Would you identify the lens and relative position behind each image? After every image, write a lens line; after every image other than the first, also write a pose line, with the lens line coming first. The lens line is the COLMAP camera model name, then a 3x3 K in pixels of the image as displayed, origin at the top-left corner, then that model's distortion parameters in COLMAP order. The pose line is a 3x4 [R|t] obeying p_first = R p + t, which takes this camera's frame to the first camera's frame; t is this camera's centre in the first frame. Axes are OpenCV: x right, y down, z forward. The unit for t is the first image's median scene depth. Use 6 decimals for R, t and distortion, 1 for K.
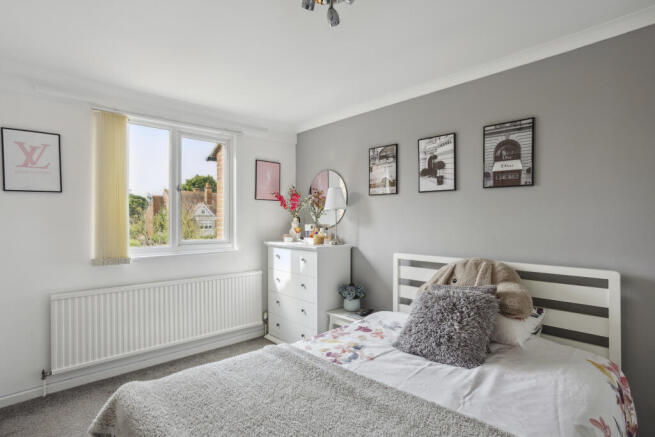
lens RADIAL K [[323.1, 0, 326.2], [0, 323.1, 221.0], [0, 0, 1]] dist [-0.003556, -0.000294]
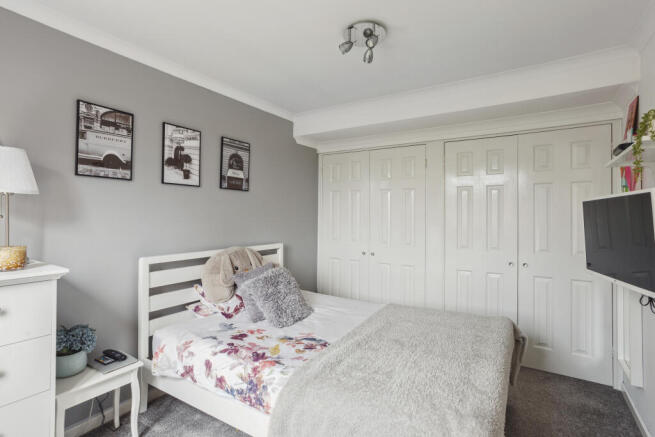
lens RADIAL K [[323.1, 0, 324.0], [0, 323.1, 215.5], [0, 0, 1]] dist [-0.003556, -0.000294]
pose [[-0.203490, 0.000007, 0.979077, -0.697516], [-0.000197, 1.000000, -0.000049, -0.002608], [-0.979077, -0.000202, -0.203490, 0.816248]]
